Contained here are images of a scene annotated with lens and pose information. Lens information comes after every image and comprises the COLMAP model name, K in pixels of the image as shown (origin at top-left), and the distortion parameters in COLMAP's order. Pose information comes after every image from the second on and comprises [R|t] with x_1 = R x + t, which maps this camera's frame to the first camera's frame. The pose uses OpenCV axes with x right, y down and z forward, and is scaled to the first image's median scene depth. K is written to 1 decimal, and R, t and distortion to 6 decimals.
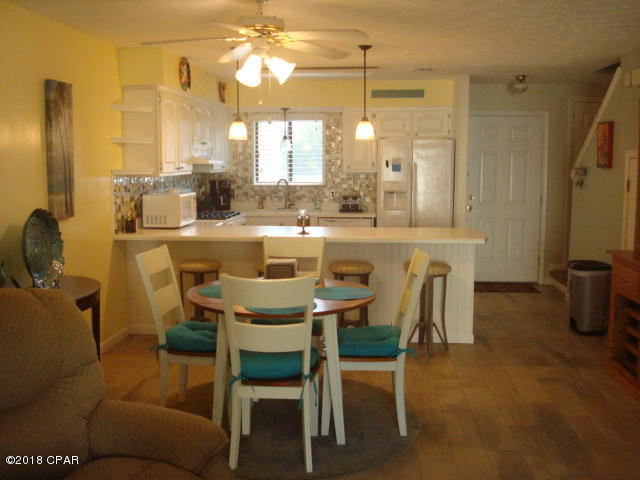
lens RADIAL K [[662.4, 0, 320.0], [0, 662.4, 240.0], [0, 0, 1]] dist [-0.108653, -0.000654]
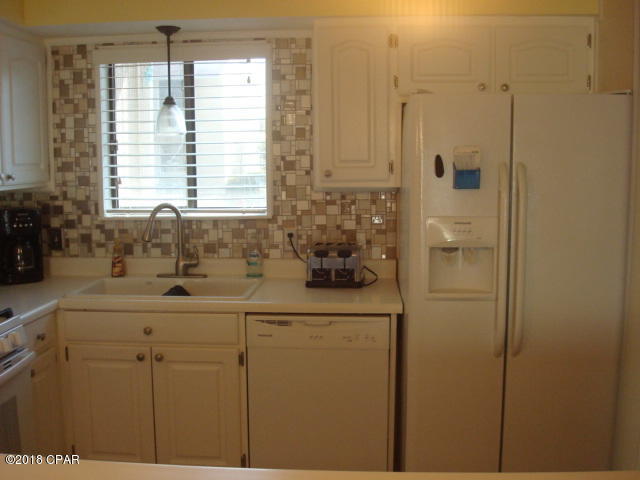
lens RADIAL K [[662.4, 0, 320.0], [0, 662.4, 240.0], [0, 0, 1]] dist [-0.108653, -0.000654]
pose [[0.999910, -0.008067, 0.010718, 0.032771], [0.008000, 0.999948, 0.006256, -0.071269], [-0.010768, -0.006170, 0.999923, 0.588514]]
